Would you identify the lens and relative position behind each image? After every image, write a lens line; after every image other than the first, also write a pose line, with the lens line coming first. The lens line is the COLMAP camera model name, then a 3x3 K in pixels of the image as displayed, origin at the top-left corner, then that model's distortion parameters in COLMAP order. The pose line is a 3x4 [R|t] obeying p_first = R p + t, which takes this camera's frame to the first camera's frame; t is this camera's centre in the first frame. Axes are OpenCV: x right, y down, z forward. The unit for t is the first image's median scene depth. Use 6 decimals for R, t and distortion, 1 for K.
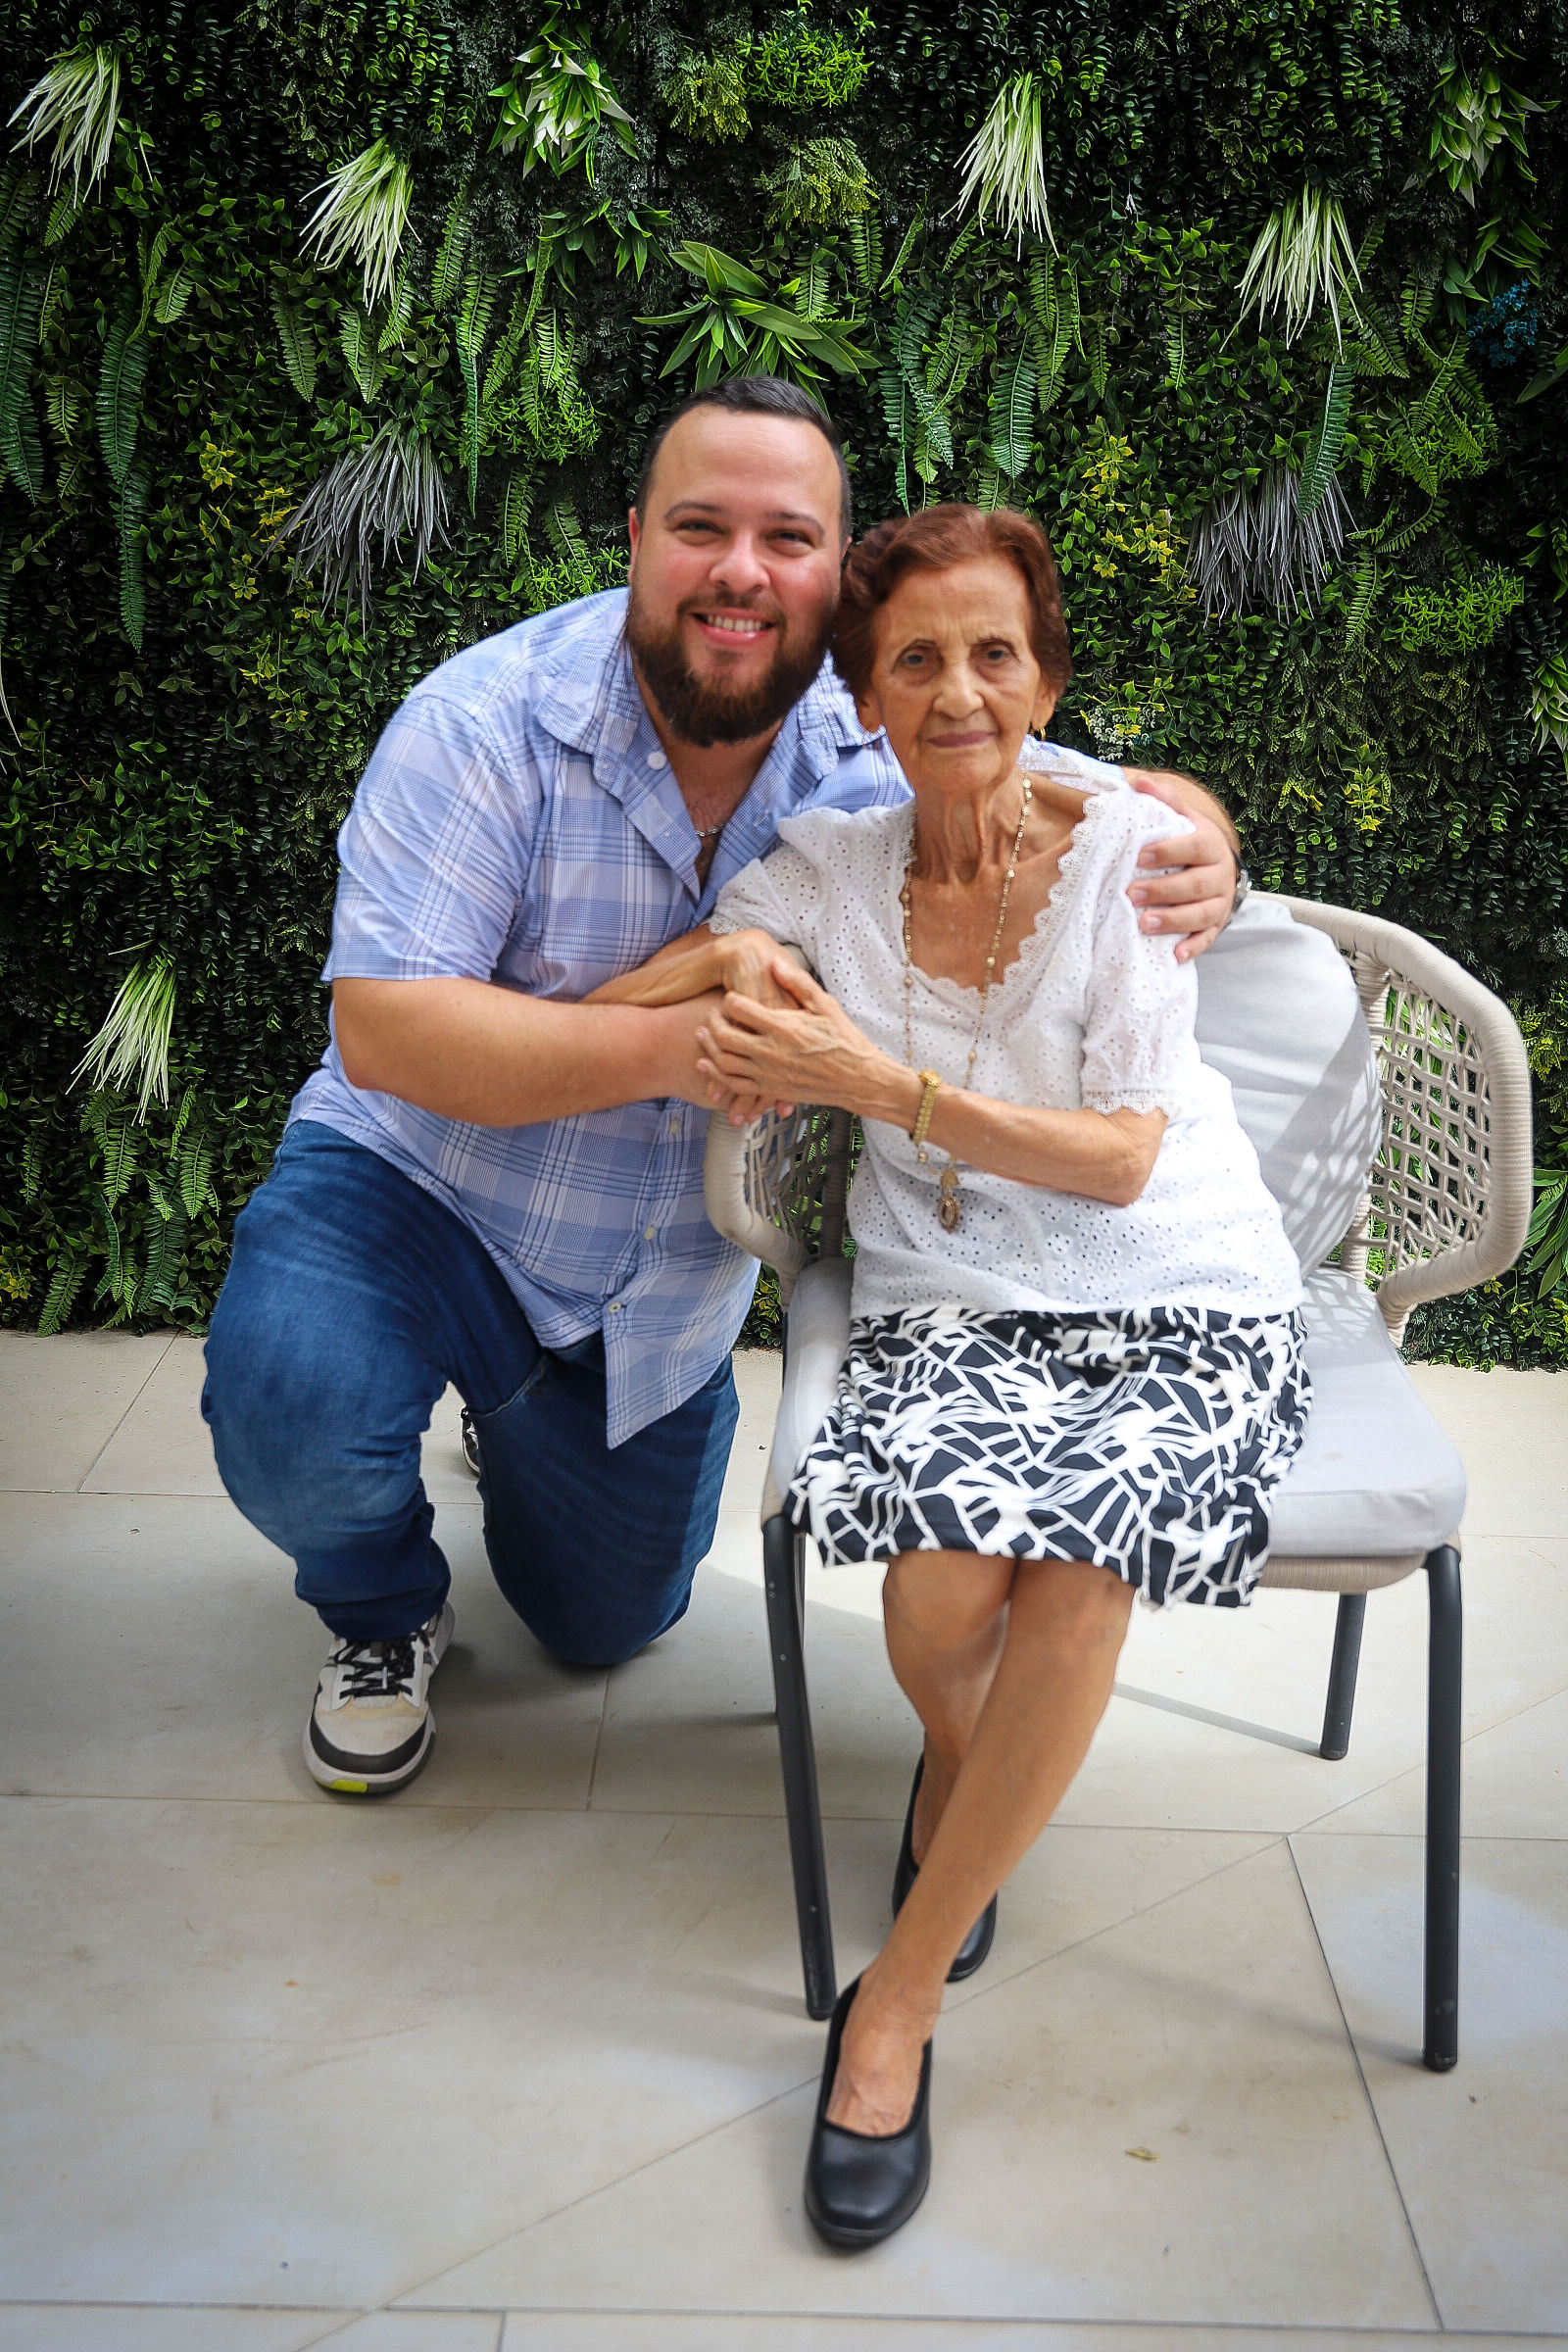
lens RADIAL K [[2690.2, 0, 784.0], [0, 2690.2, 1176.0], [0, 0, 1]] dist [0.003710, 0.132988]
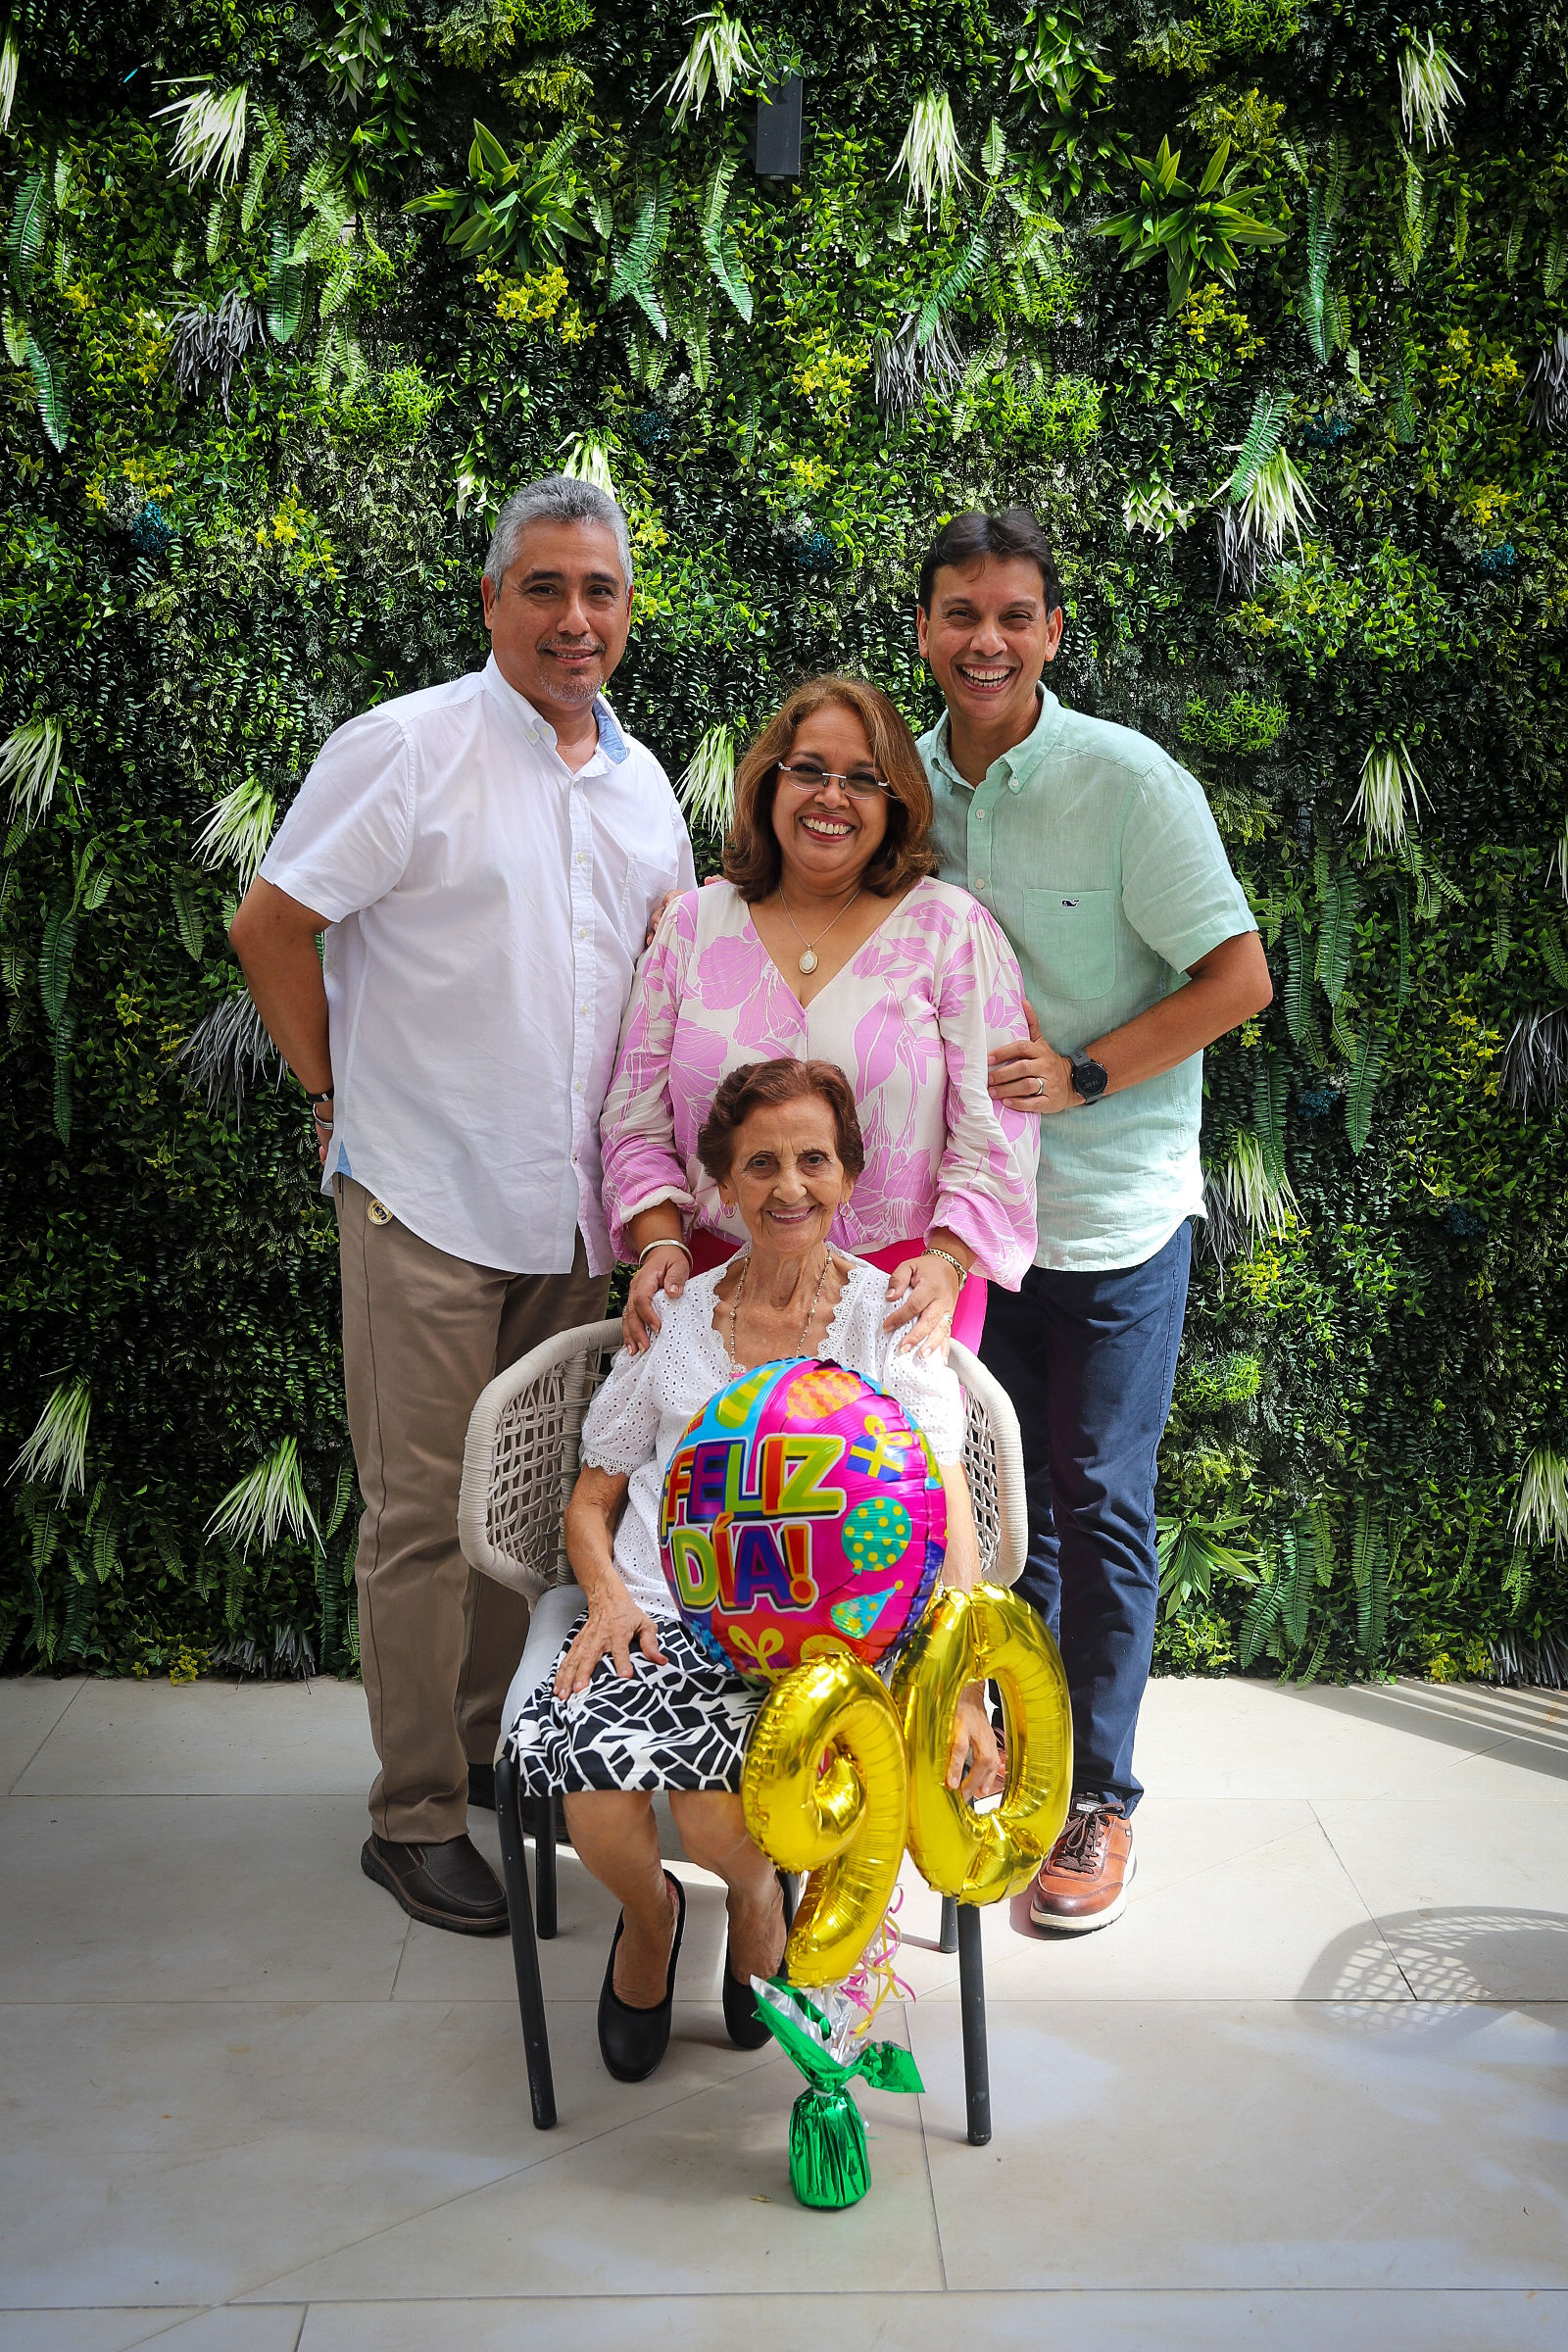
lens RADIAL K [[2690.2, 0, 784.0], [0, 2690.2, 1176.0], [0, 0, 1]] dist [0.003710, 0.132988]
pose [[0.999242, -0.020272, 0.033246, 0.068484], [0.024910, 0.989025, -0.145636, 0.020953], [-0.029928, 0.146353, 0.988780, -0.318156]]
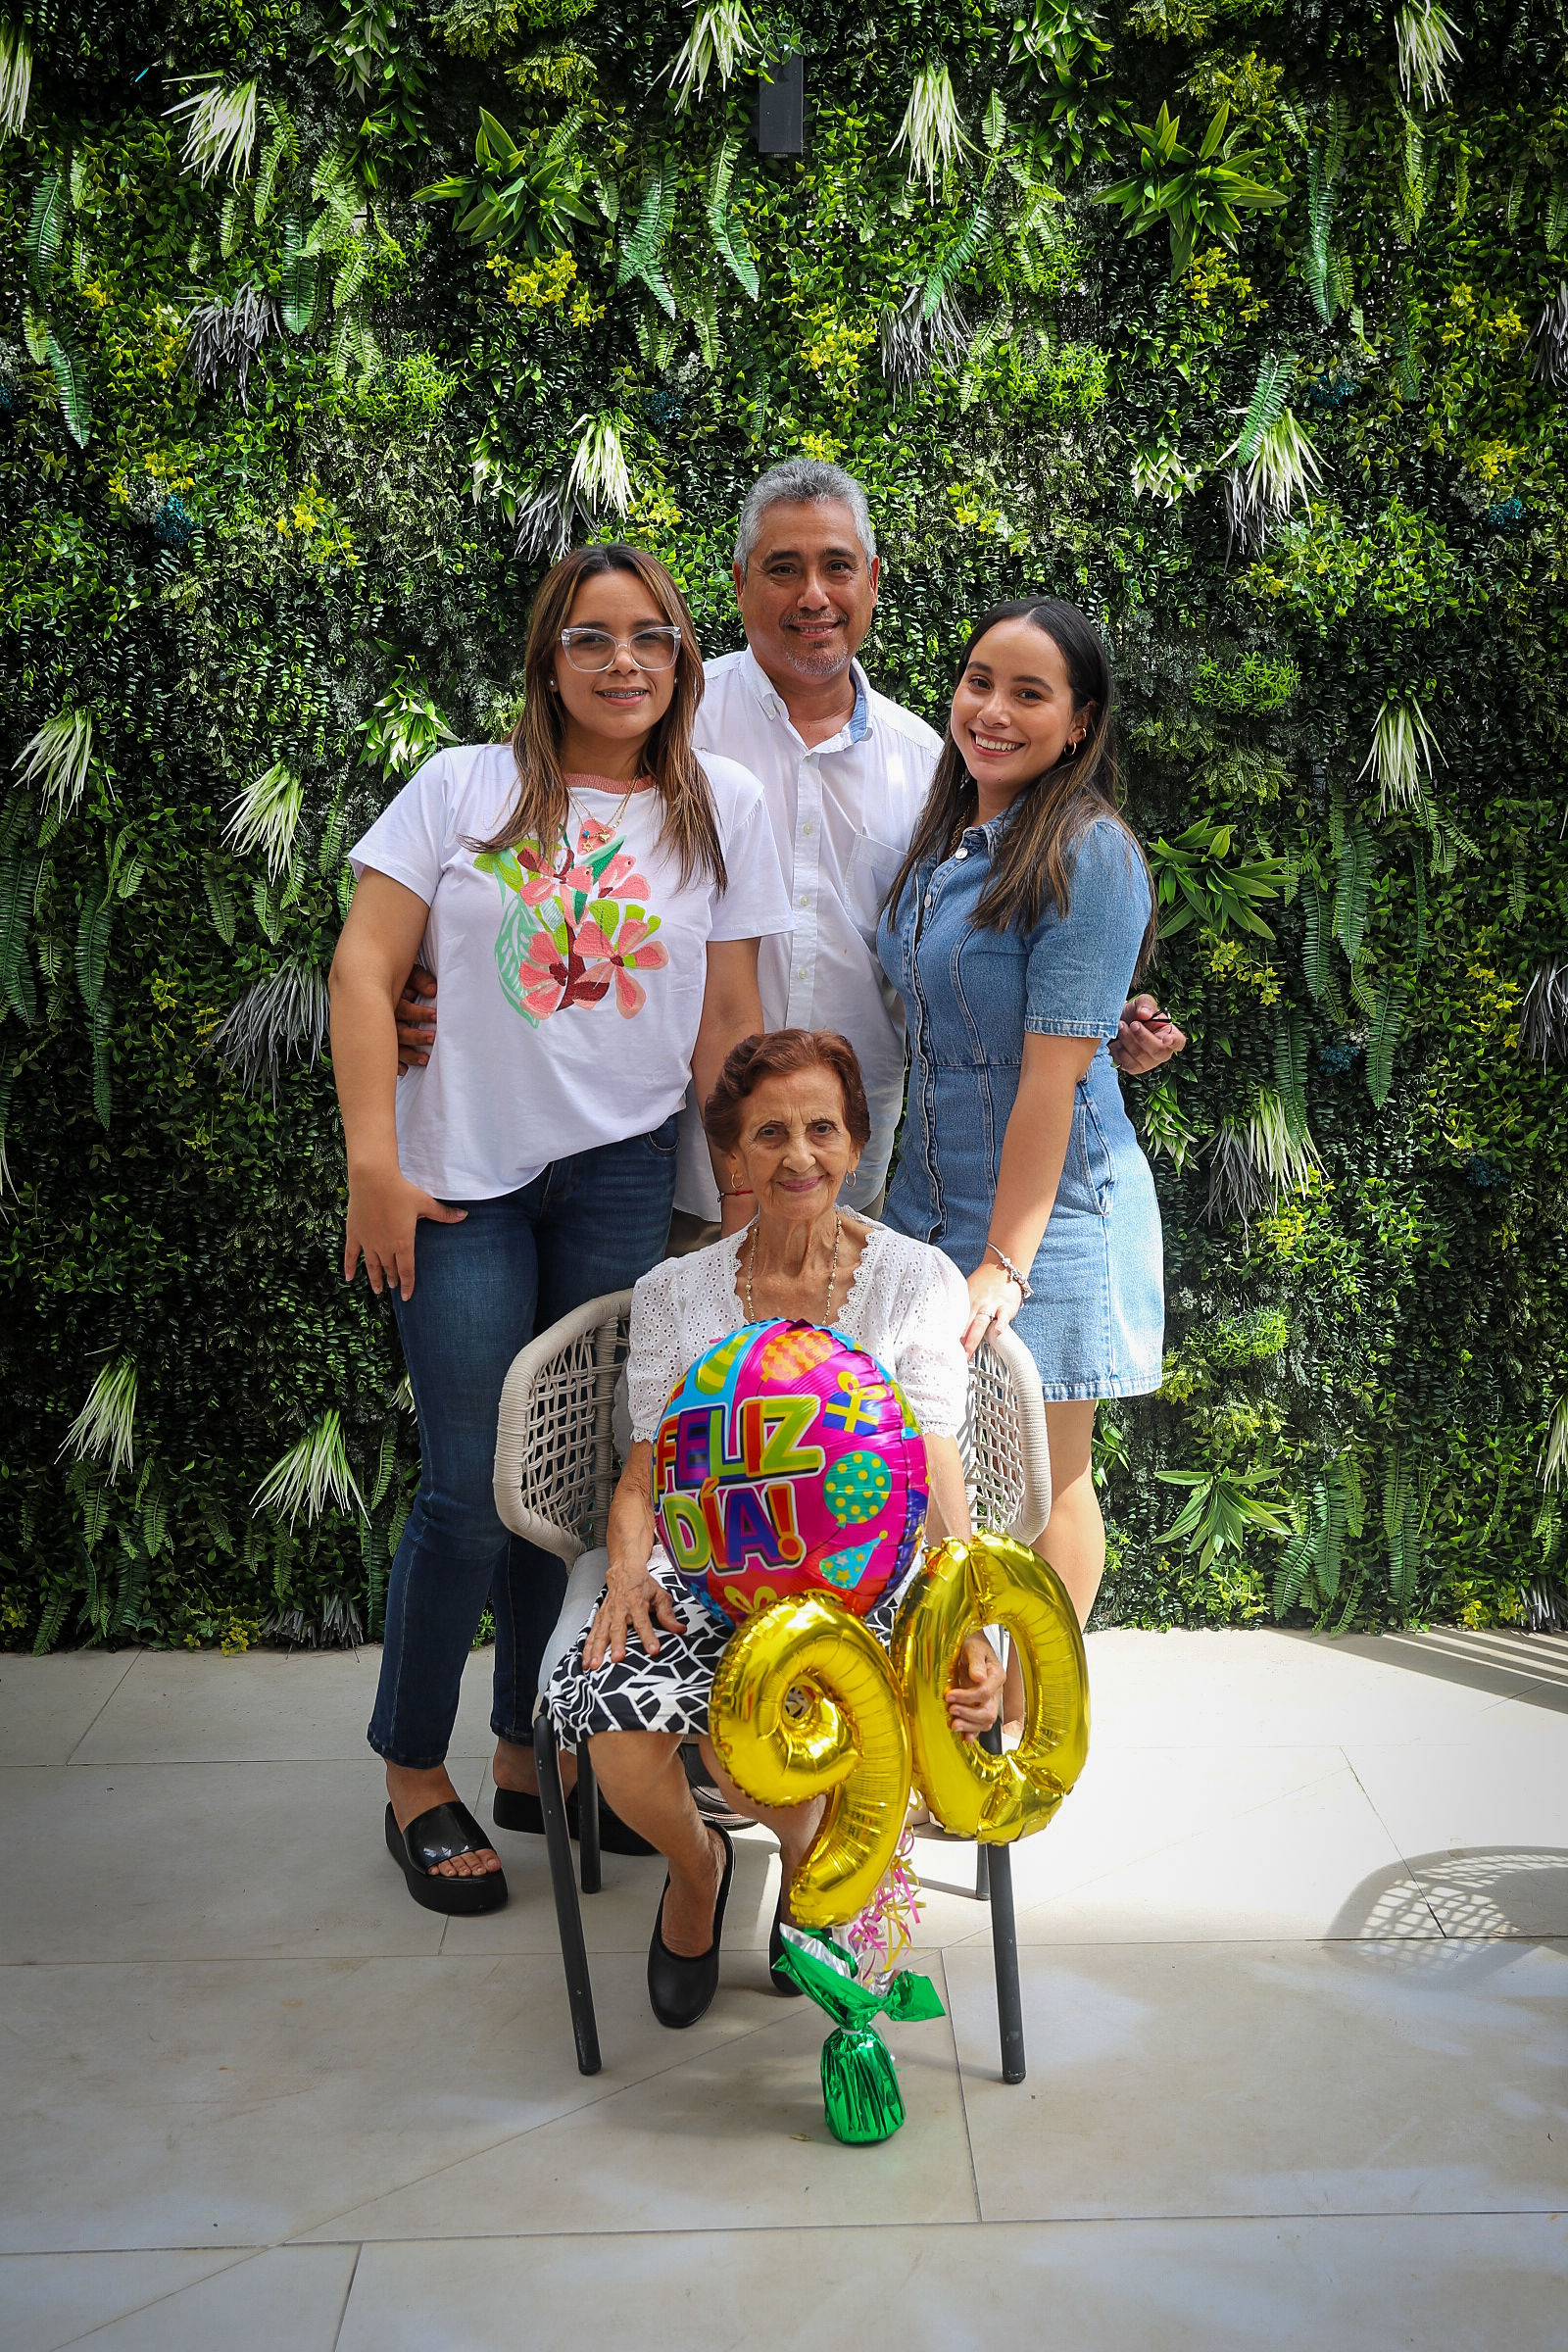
lens RADIAL K [[2690.2, 0, 784.0], [0, 2690.2, 1176.0], [0, 0, 1]] dist [0.003710, 0.132988]
pose [[0.998962, -0.043581, 0.013265, 0.080738], [0.044990, 0.989533, -0.137114, 0.028018], [-0.007150, 0.137568, 0.990467, -0.337059]]
